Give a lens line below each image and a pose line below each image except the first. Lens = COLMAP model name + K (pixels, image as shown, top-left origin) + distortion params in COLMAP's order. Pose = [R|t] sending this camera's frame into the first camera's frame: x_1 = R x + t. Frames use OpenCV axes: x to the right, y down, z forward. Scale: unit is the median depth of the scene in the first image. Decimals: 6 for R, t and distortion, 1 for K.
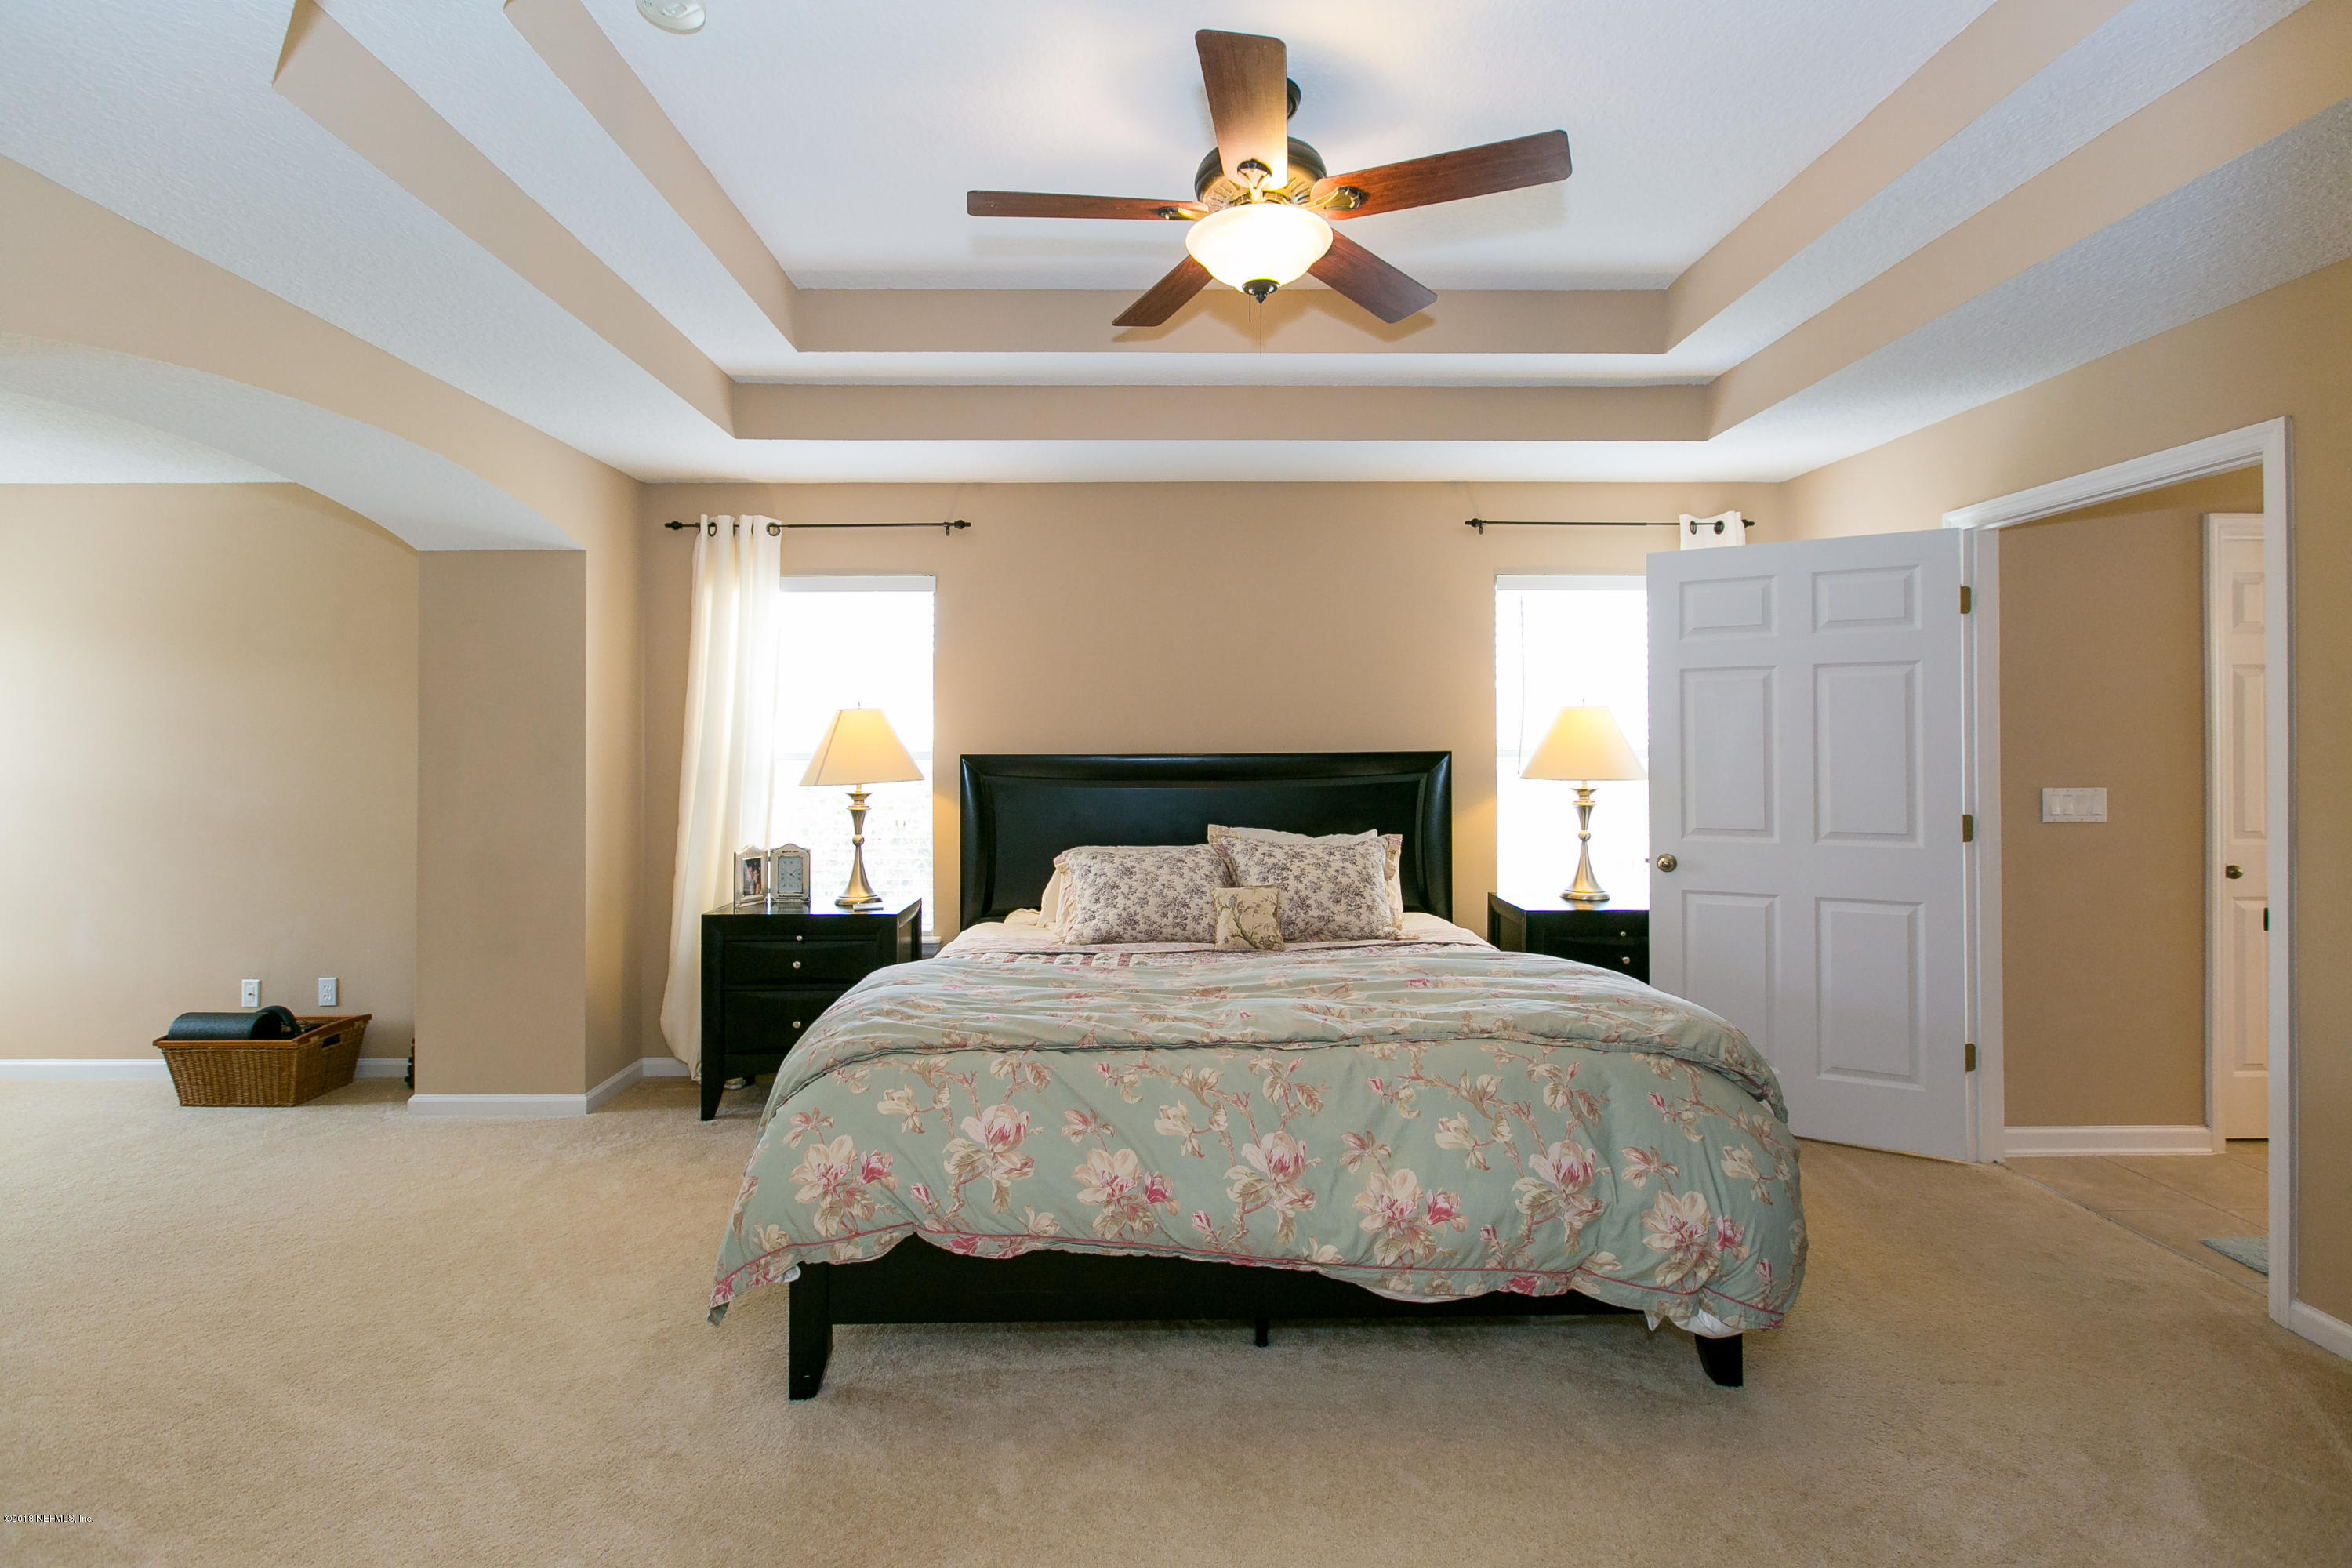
lens RADIAL K [[1042.3, 0, 1167.2], [0, 1042.3, 744.2], [0, 0, 1]] dist [-0.001655, 0.000004]
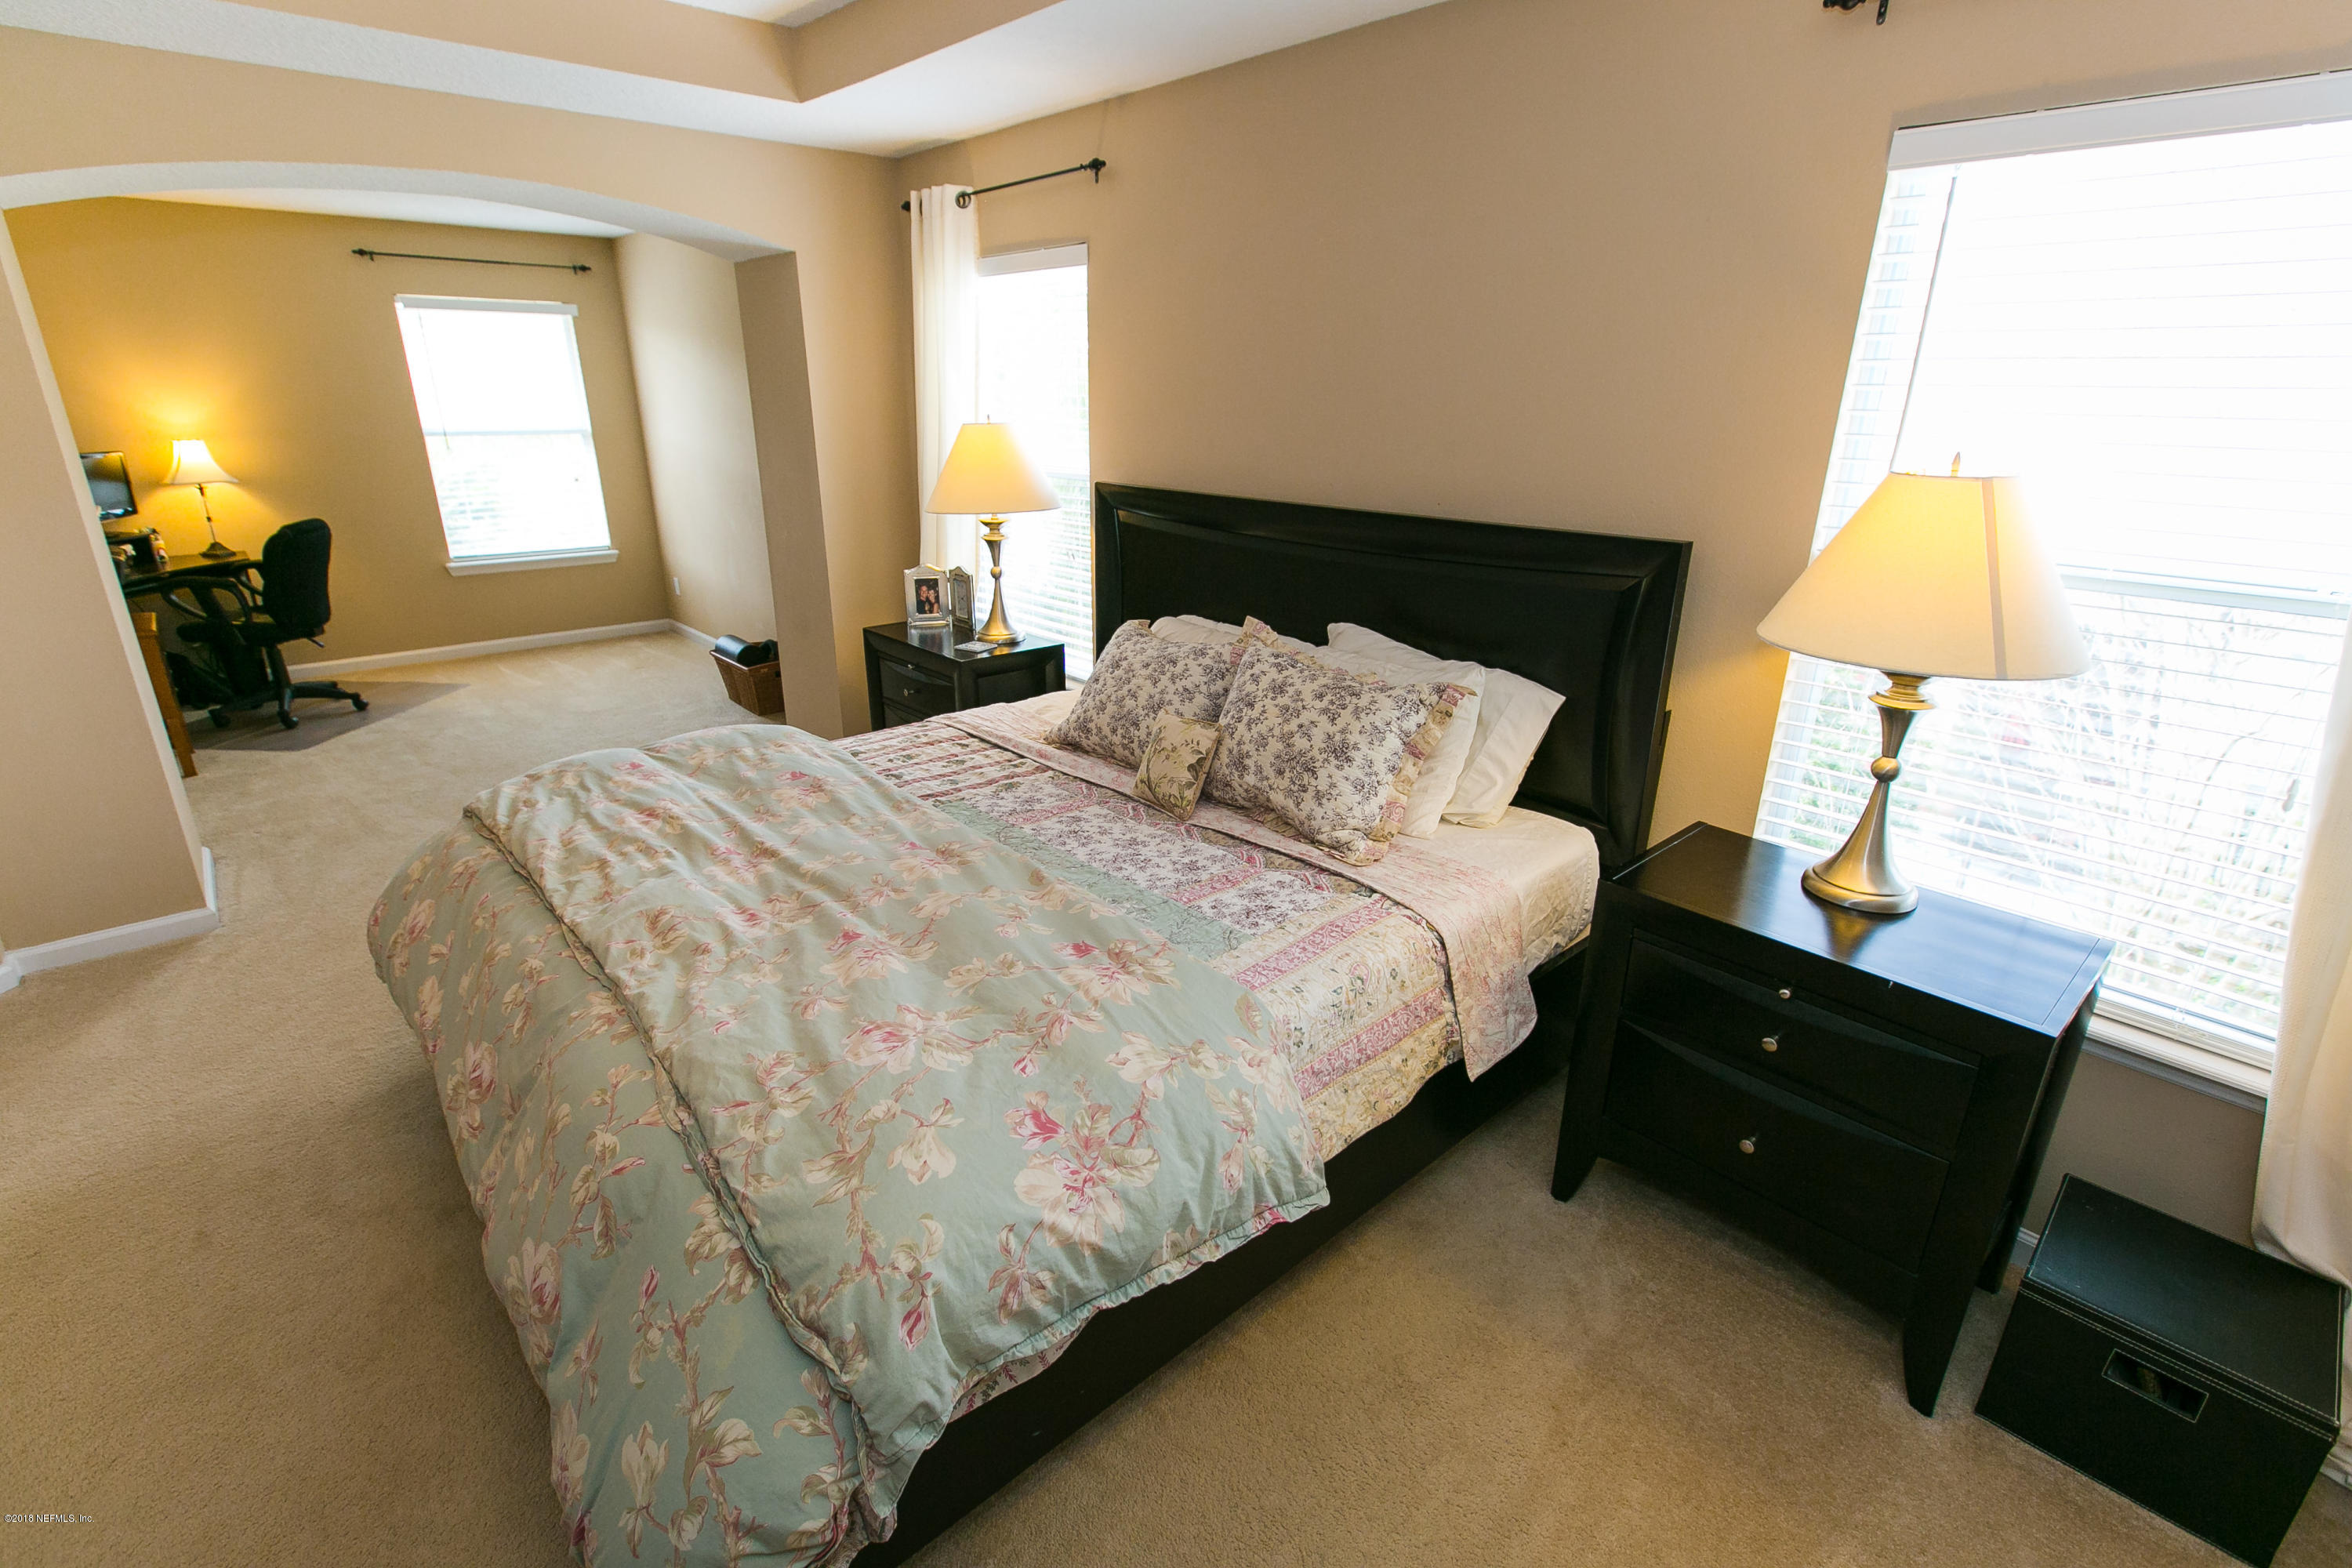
lens RADIAL K [[1077.5, 0, 1176.0], [0, 1077.5, 784.0], [0, 0, 1]] dist [0.003841, 0.000150]
pose [[0.668233, 0.265846, -0.694831, 0.525749], [-0.014513, 0.938454, 0.345100, -0.064440], [0.743810, -0.220523, 0.630964, 0.474395]]
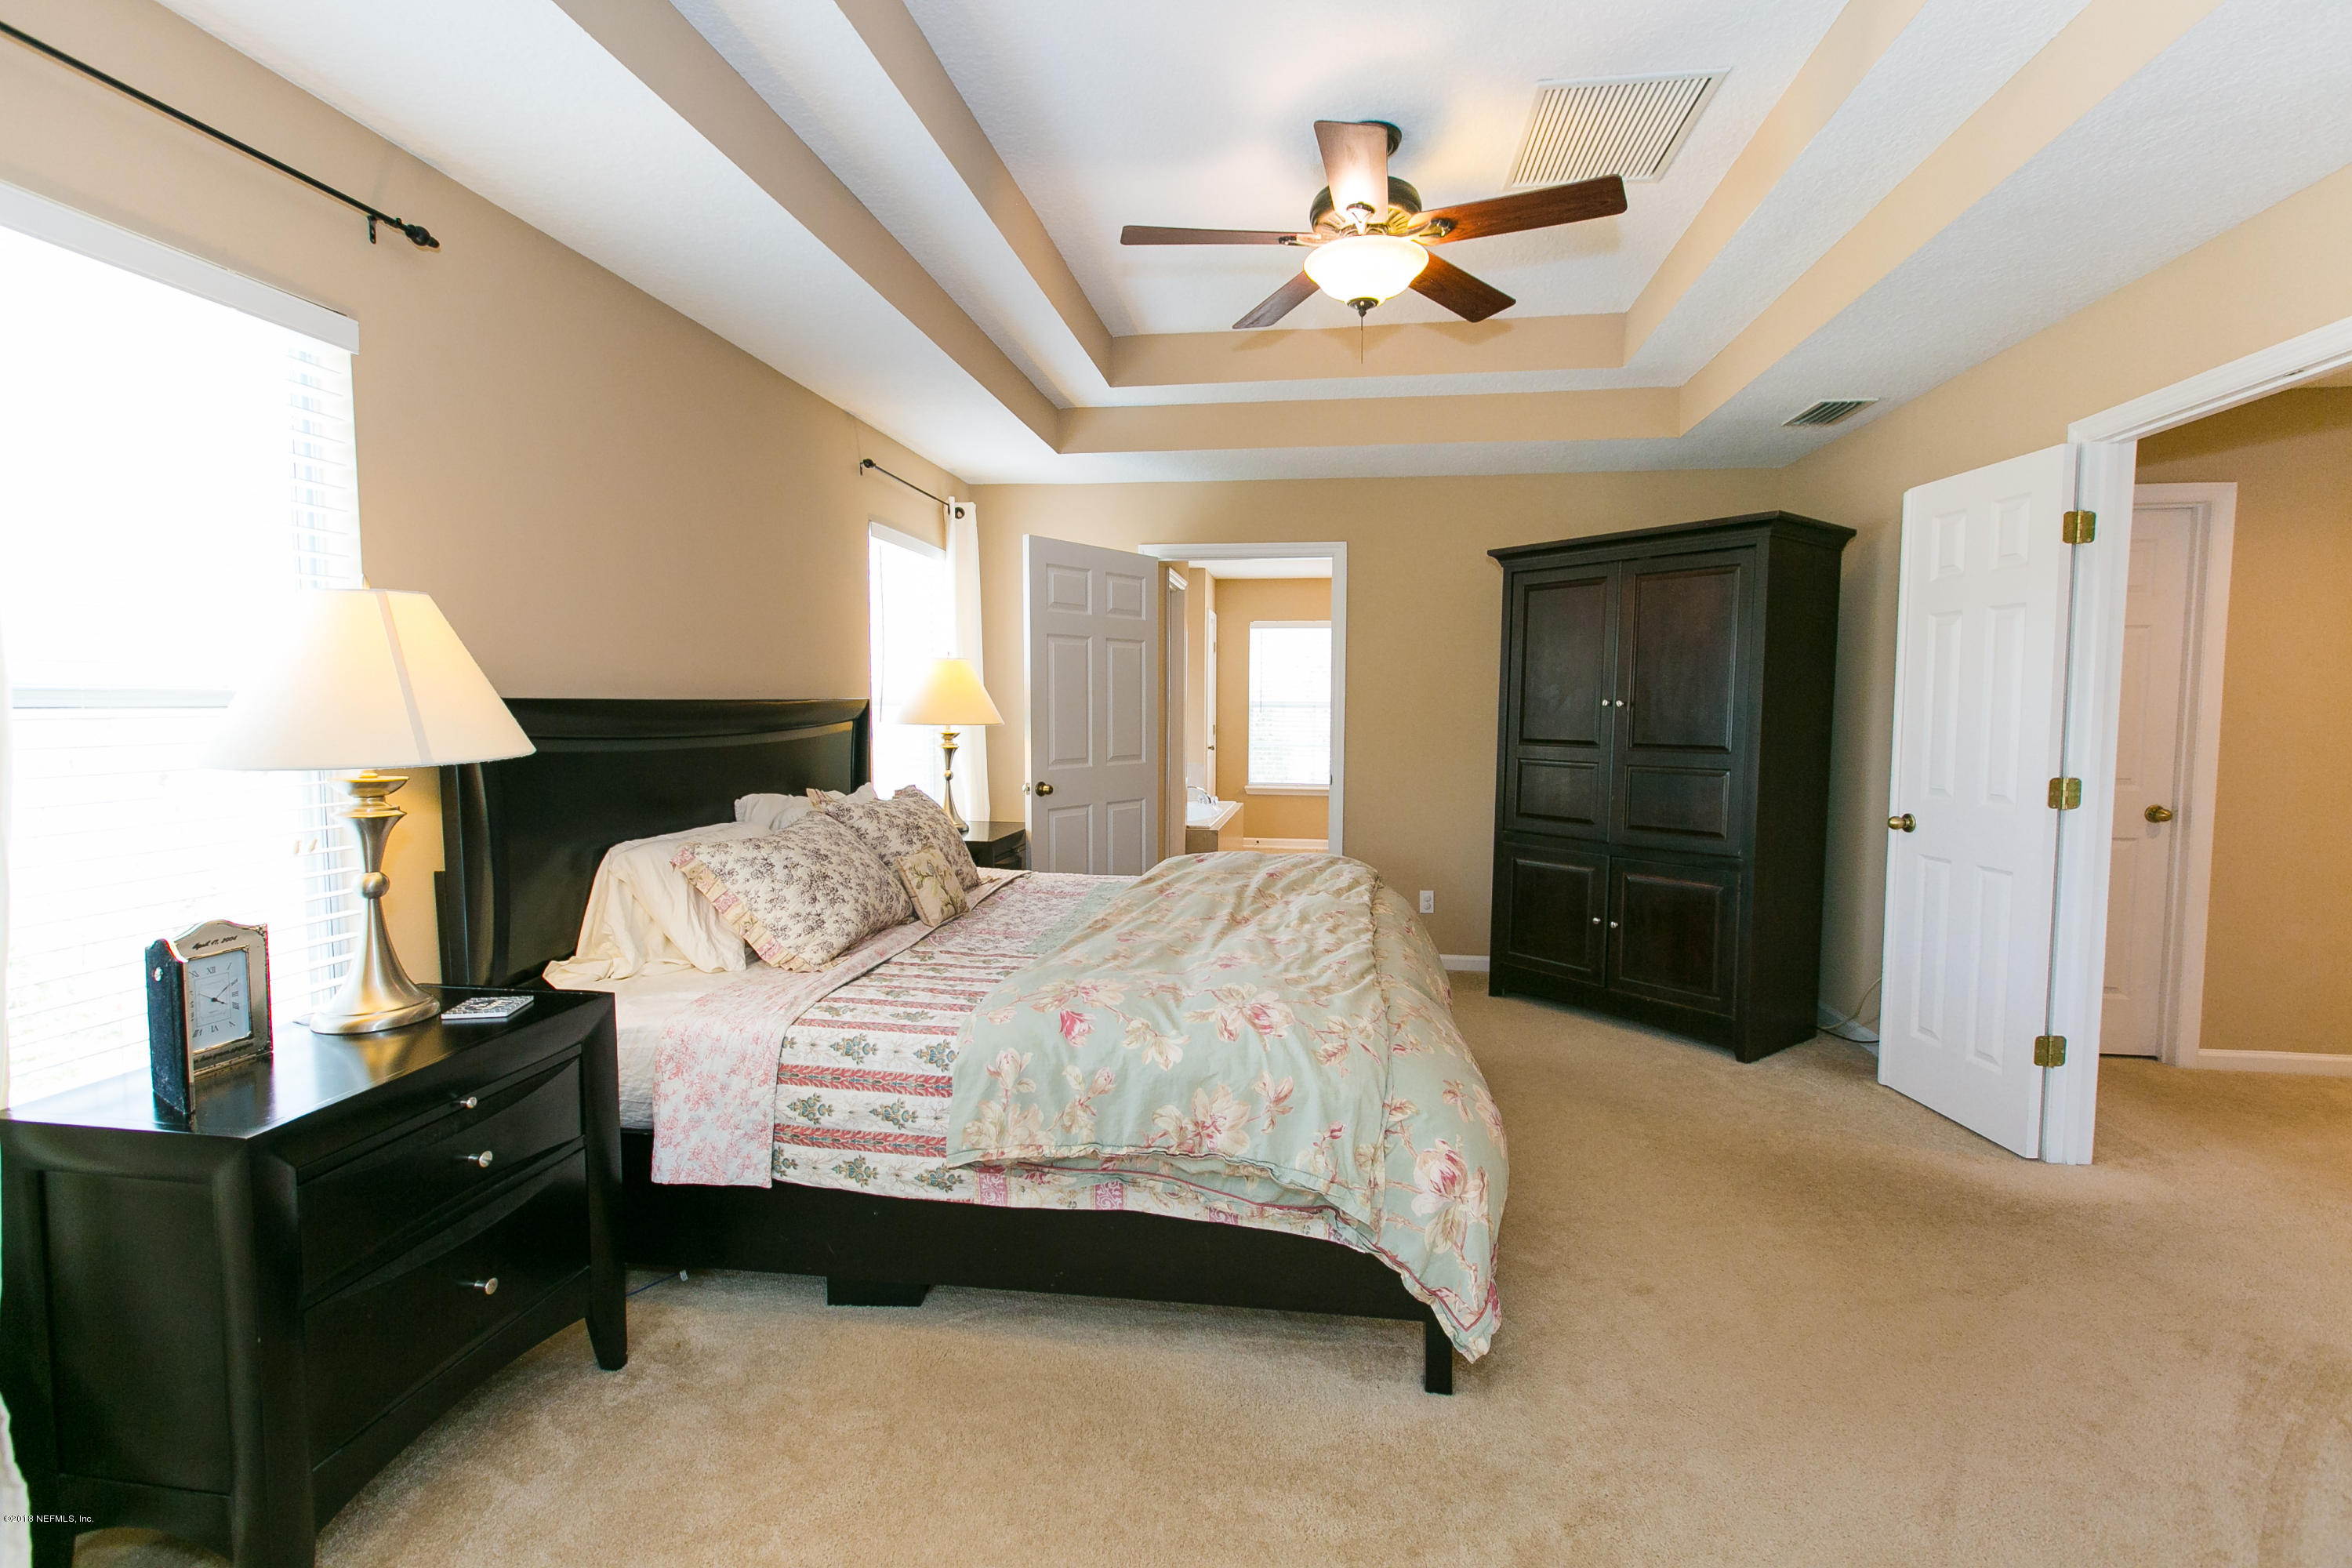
lens RADIAL K [[1077.5, 0, 1176.0], [0, 1077.5, 784.0], [0, 0, 1]] dist [0.003841, 0.000150]
pose [[0.153356, -0.071018, 0.985616, -0.706484], [-0.002692, 0.997380, 0.072284, 0.013593], [-0.988167, -0.013738, 0.152763, 0.586088]]
